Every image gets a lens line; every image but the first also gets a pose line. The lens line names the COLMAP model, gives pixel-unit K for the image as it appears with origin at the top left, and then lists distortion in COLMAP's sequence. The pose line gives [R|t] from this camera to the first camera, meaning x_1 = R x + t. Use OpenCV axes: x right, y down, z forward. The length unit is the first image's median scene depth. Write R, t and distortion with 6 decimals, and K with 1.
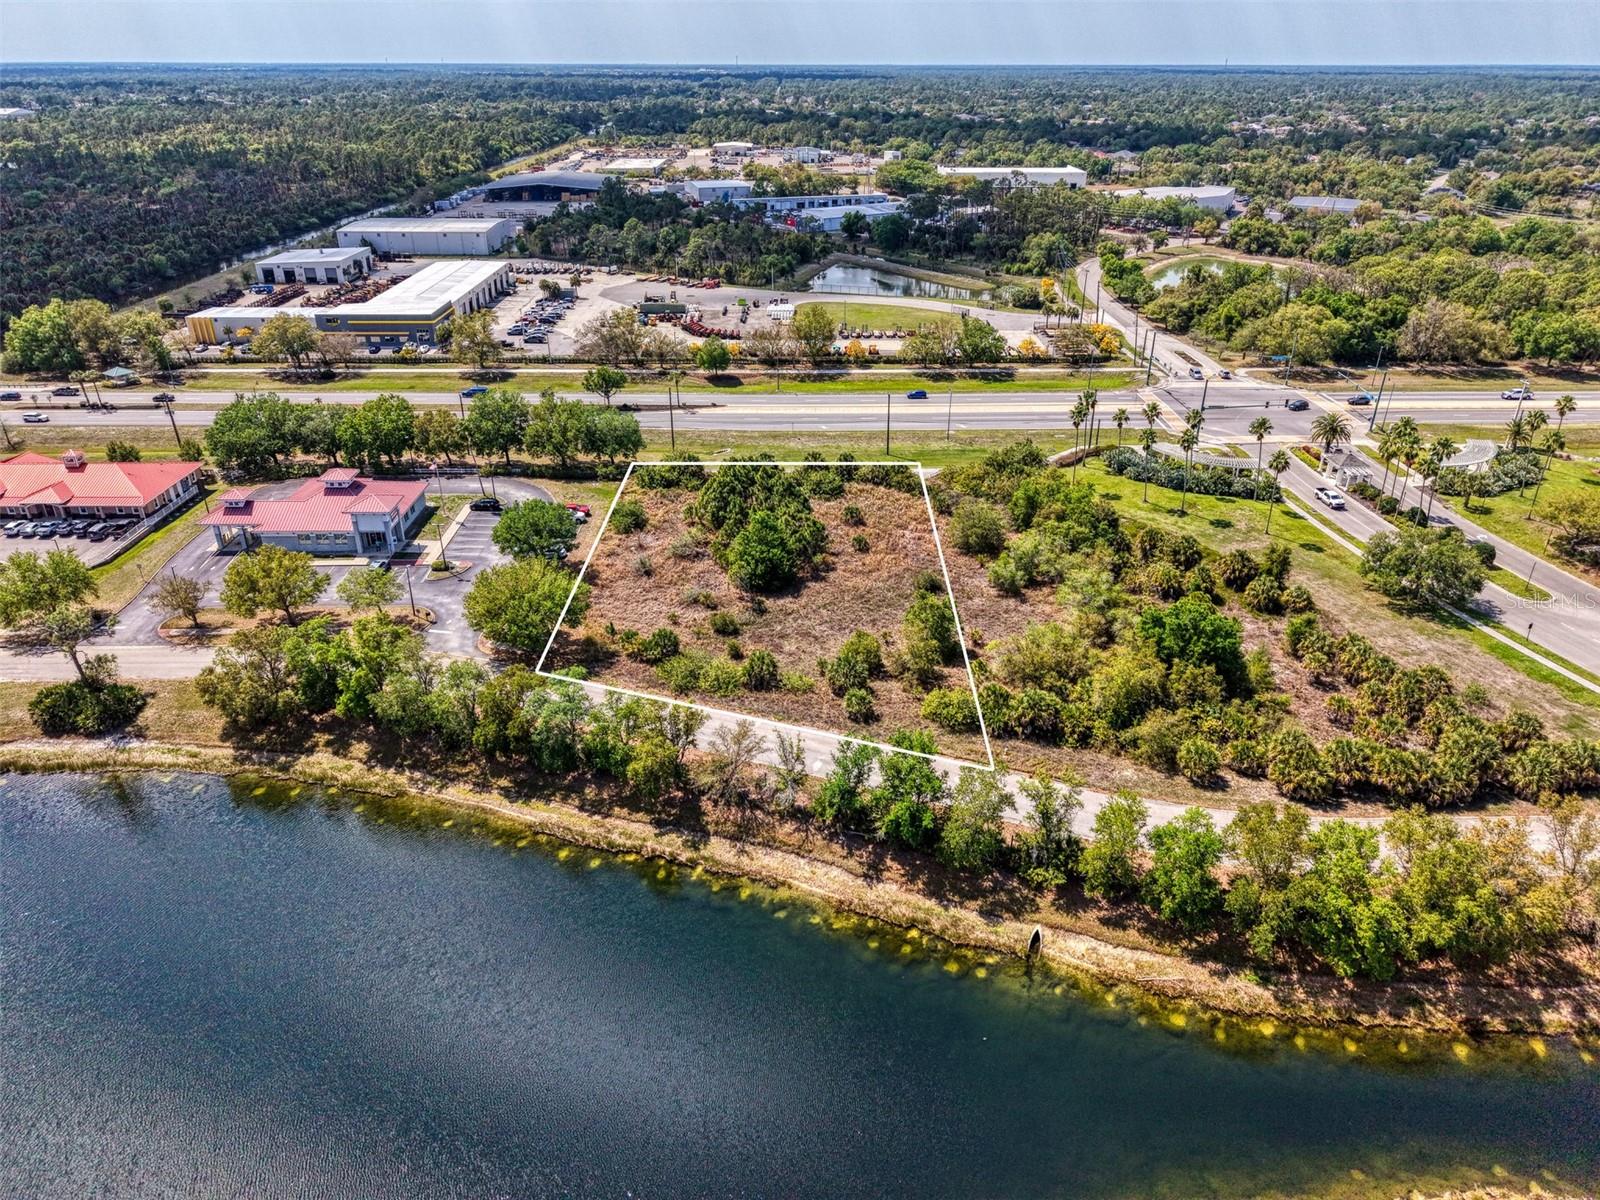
lens RADIAL K [[1073.4, 0, 800.0], [0, 1073.4, 600.0], [0, 0, 1]] dist [0.039544, -0.042210]
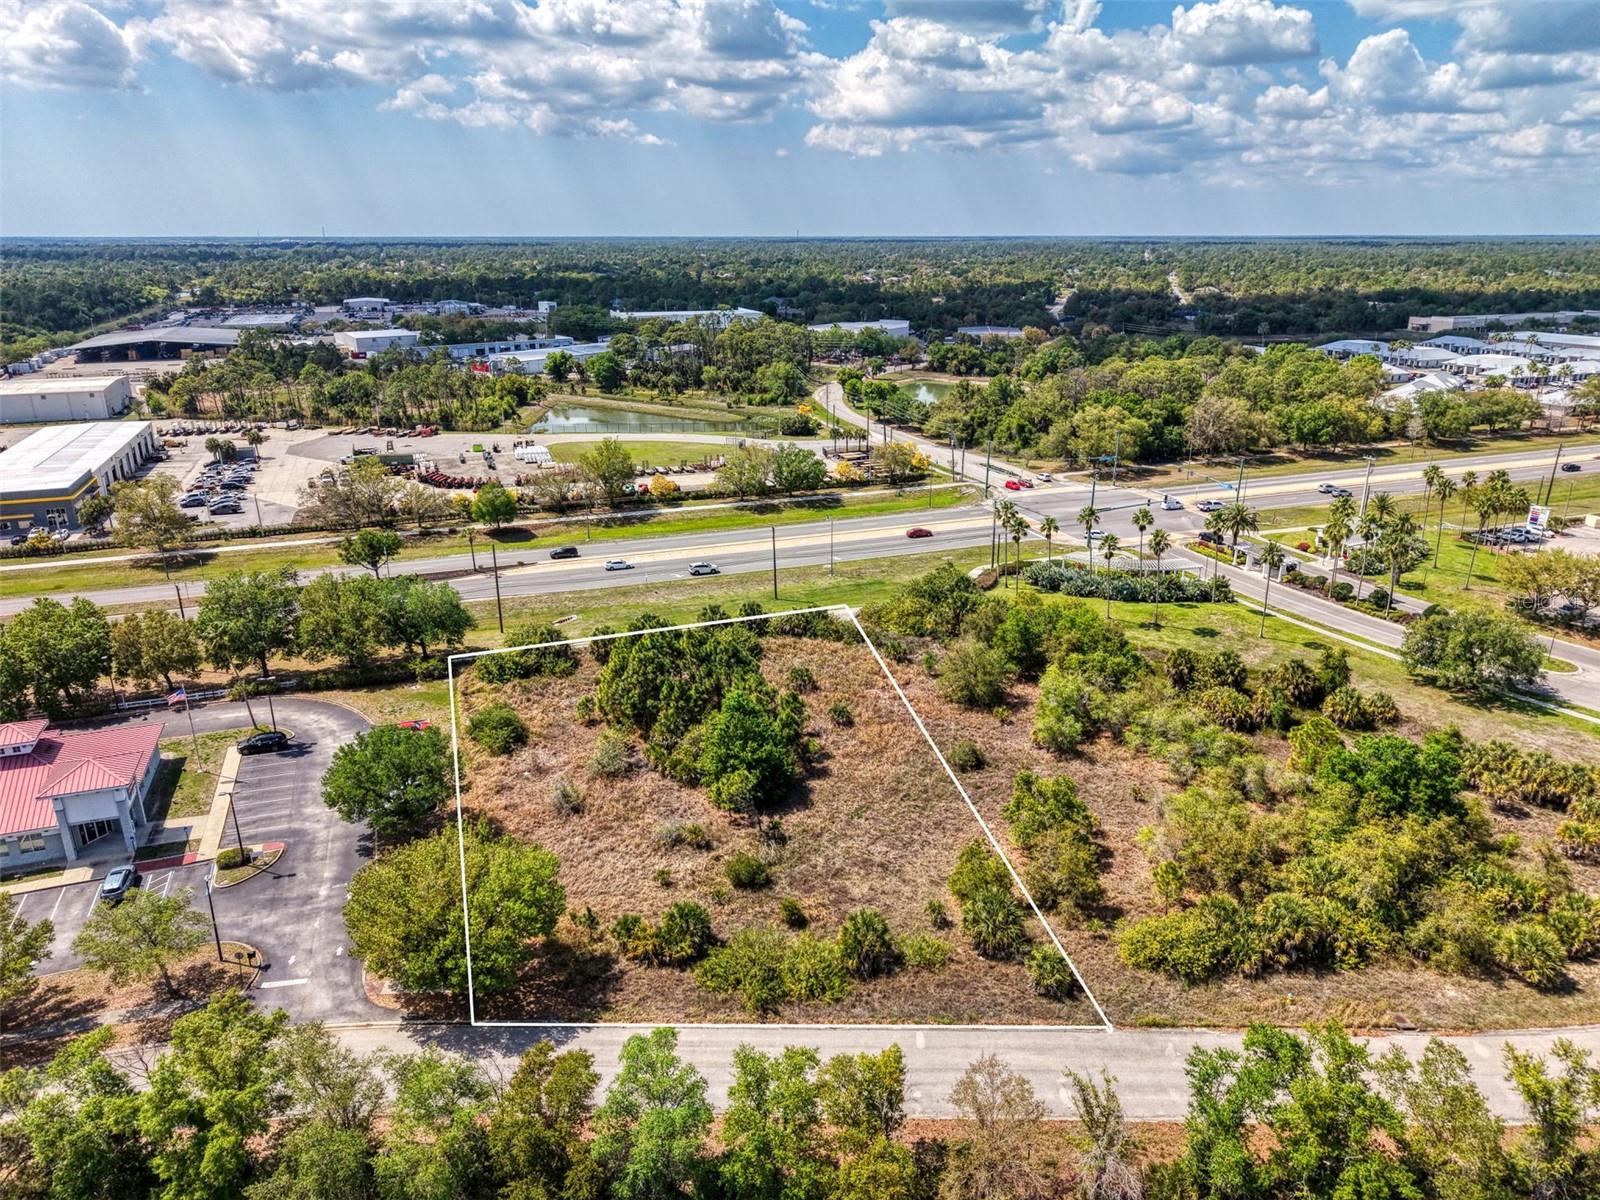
lens RADIAL K [[1073.4, 0, 800.0], [0, 1073.4, 600.0], [0, 0, 1]] dist [0.039544, -0.042210]
pose [[0.940680, -0.113538, 0.319735, -0.171770], [0.155791, 0.981674, -0.109755, -0.046969], [-0.301414, 0.153056, 0.941129, 0.249888]]
